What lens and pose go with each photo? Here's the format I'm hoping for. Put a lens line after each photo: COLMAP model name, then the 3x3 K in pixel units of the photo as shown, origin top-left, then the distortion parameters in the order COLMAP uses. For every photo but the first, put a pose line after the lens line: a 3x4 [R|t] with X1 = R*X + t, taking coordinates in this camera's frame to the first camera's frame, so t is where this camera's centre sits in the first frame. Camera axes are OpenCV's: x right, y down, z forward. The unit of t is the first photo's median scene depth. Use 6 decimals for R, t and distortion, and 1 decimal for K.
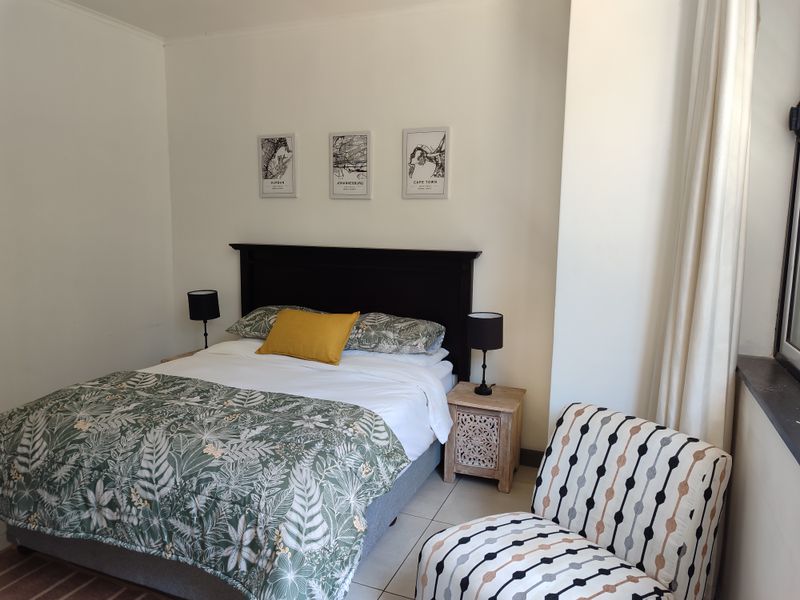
lens RADIAL K [[560.7, 0, 401.3], [0, 560.7, 303.2], [0, 0, 1]] dist [0.021262, -0.003793]
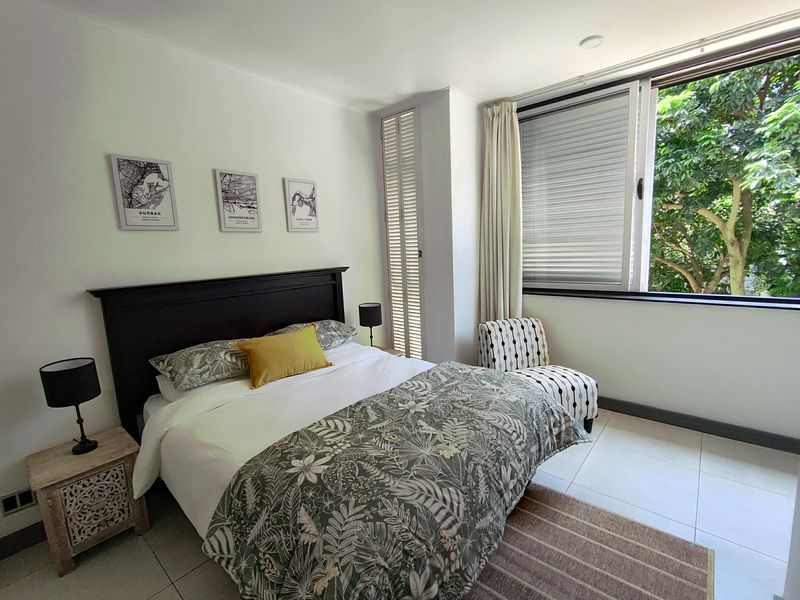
lens RADIAL K [[364.5, 0, 401.9], [0, 364.5, 296.6], [0, 0, 1]] dist [-0.004029, 0.000372]
pose [[0.316789, -0.157302, 0.935361, -0.722025], [0.177437, 0.978571, 0.104474, -0.086020], [-0.931752, 0.132872, 0.337911, 0.514027]]
